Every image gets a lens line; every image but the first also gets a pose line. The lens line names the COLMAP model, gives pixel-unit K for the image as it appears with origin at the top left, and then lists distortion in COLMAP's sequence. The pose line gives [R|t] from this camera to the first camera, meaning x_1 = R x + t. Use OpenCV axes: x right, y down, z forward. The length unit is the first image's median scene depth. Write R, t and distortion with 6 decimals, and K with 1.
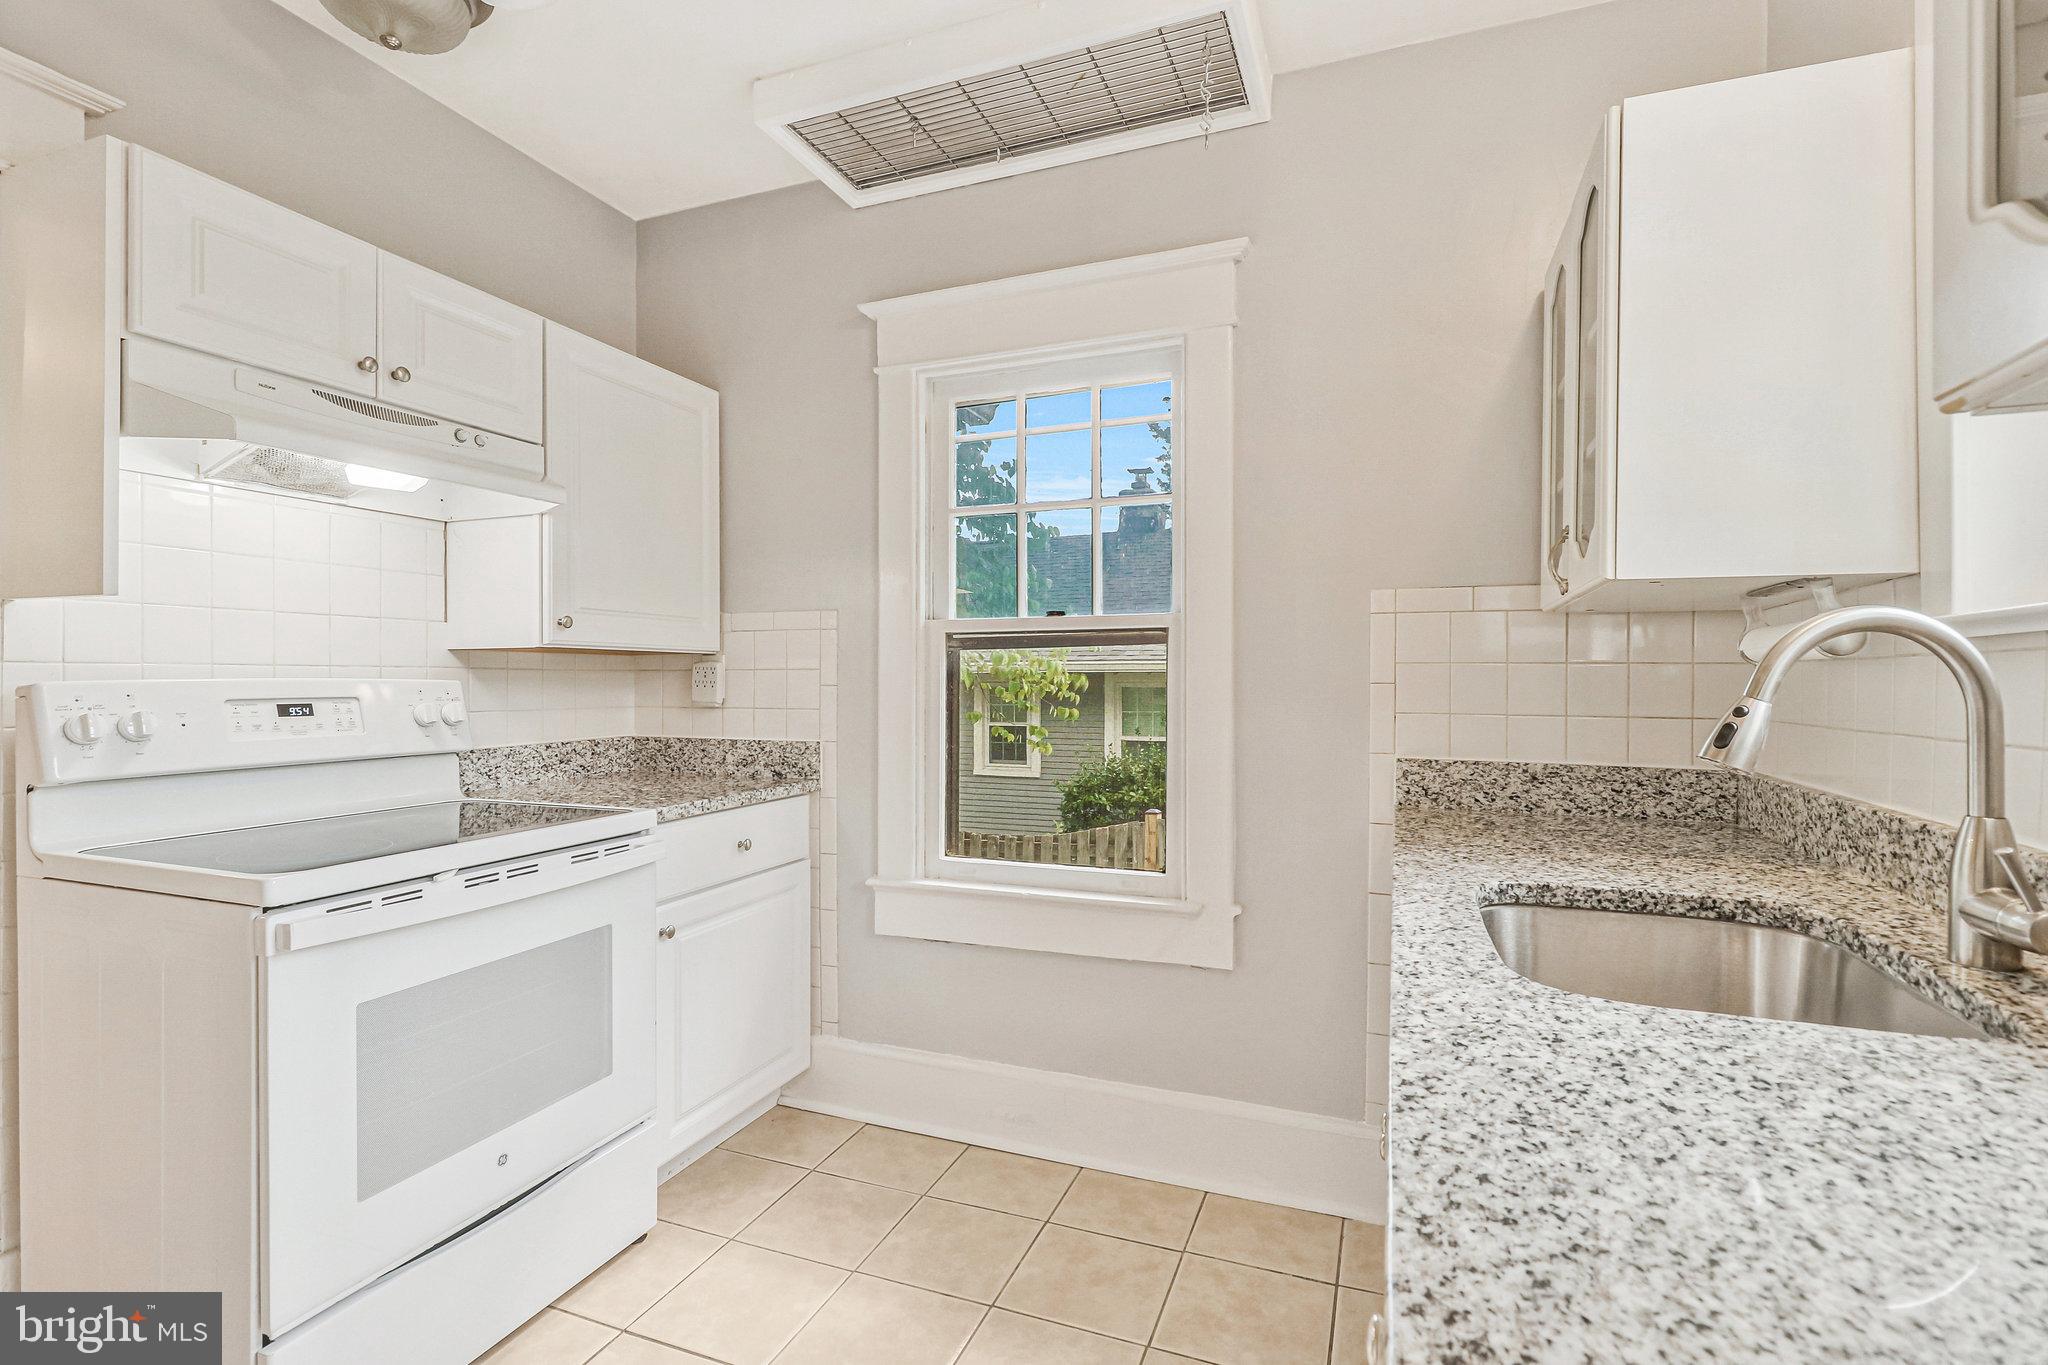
lens RADIAL K [[950.6, 0, 1025.9], [0, 950.6, 688.3], [0, 0, 1]] dist [0.001853, -0.000476]
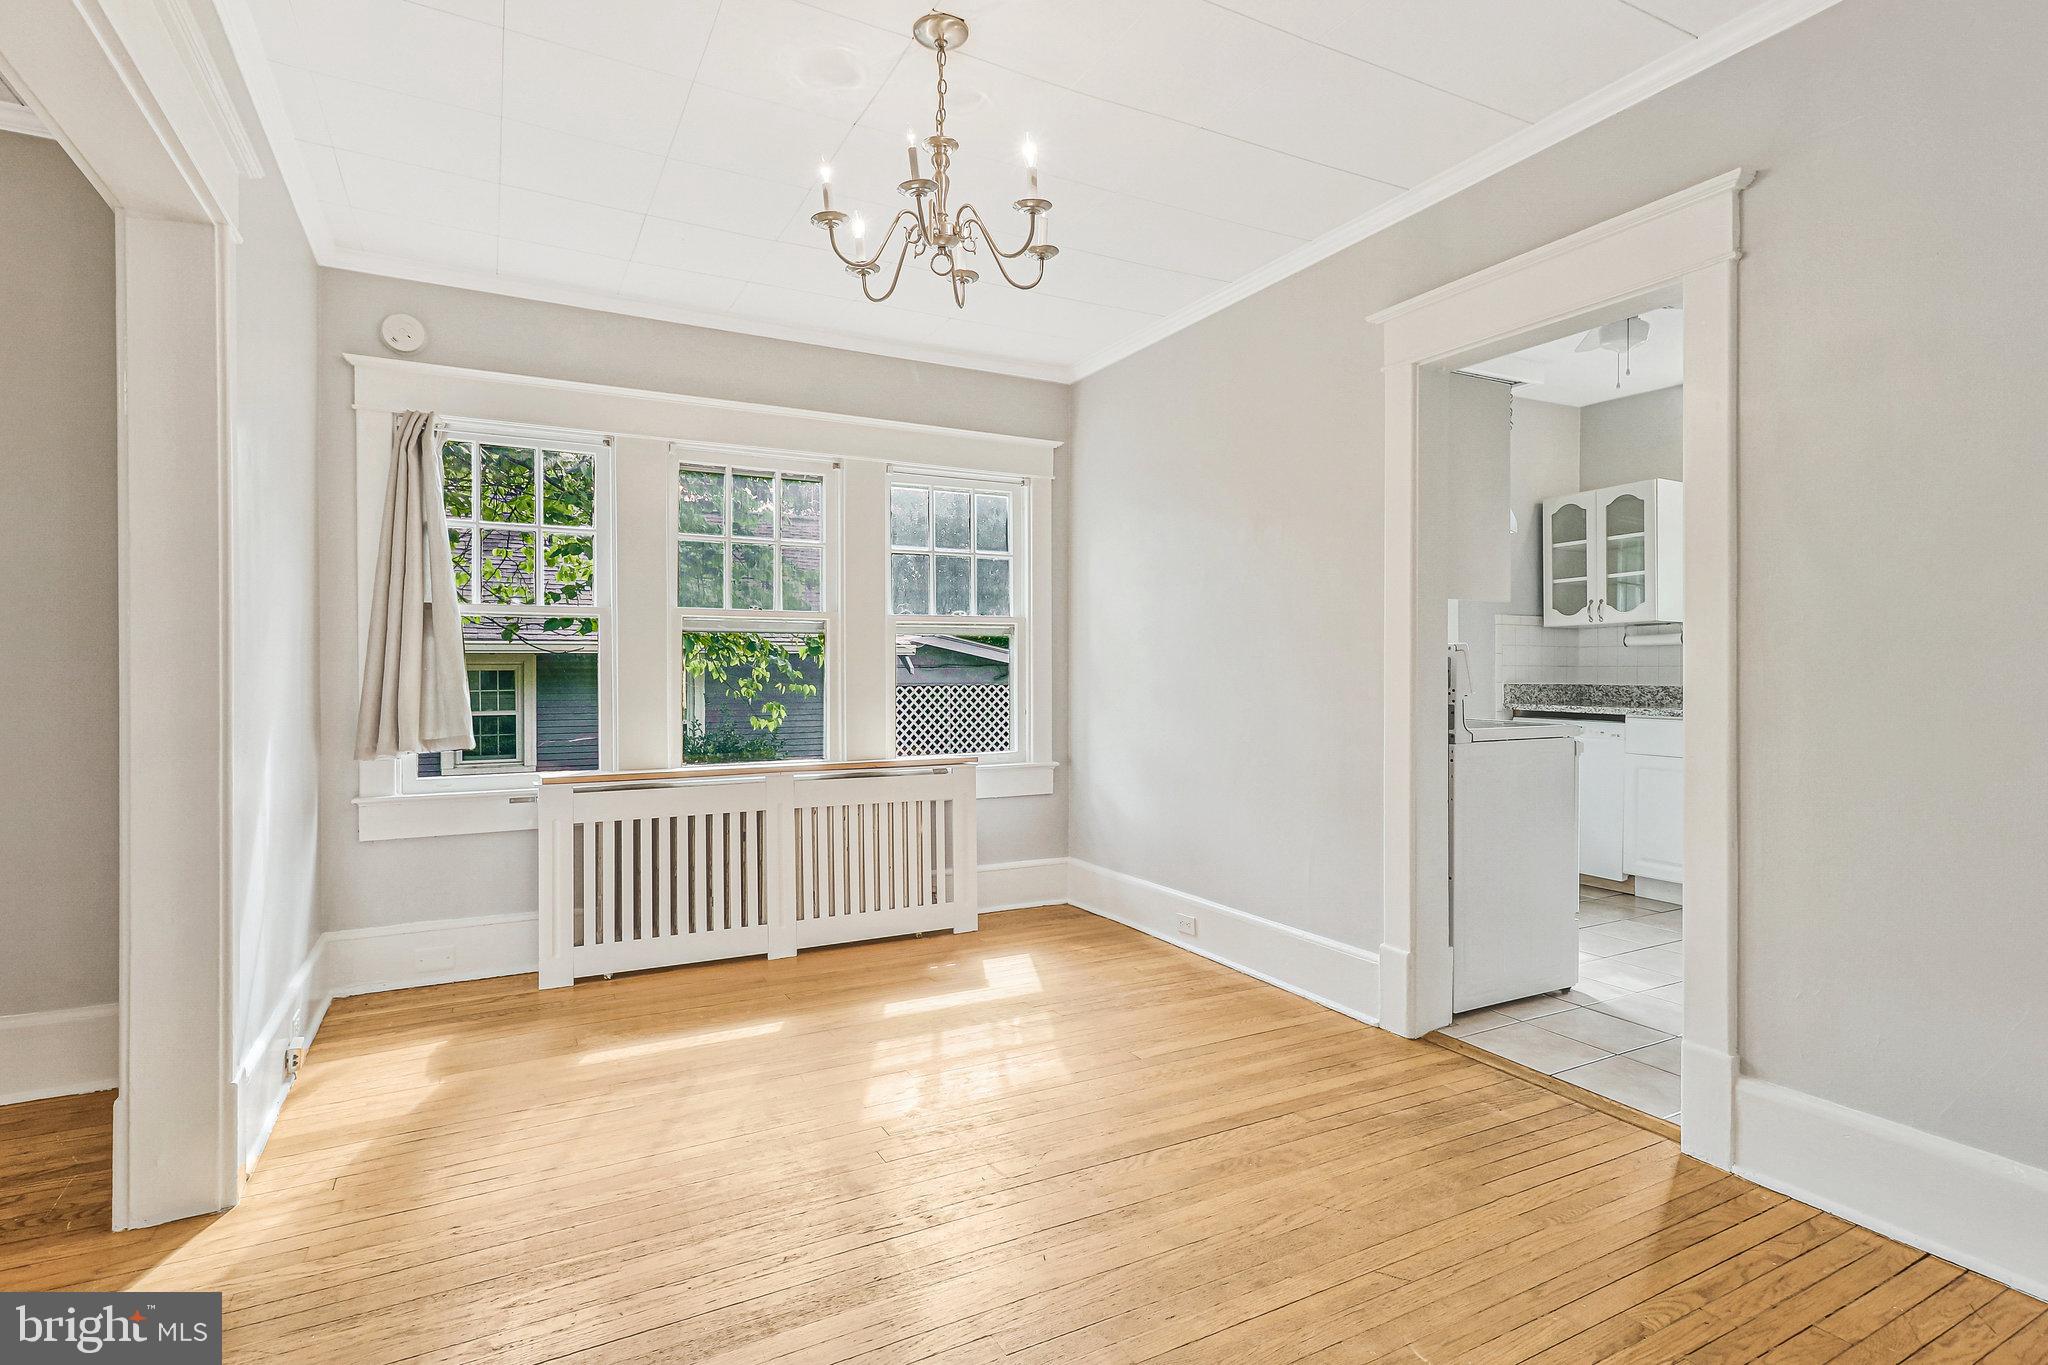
lens RADIAL K [[1000.5, 0, 1020.7], [0, 1000.5, 671.6], [0, 0, 1]] dist [0.002392, -0.000800]
pose [[0.652982, -0.005850, 0.757351, -2.193655], [0.009552, 0.999954, -0.000512, 0.029521], [-0.757313, 0.007568, 0.653008, 0.226920]]
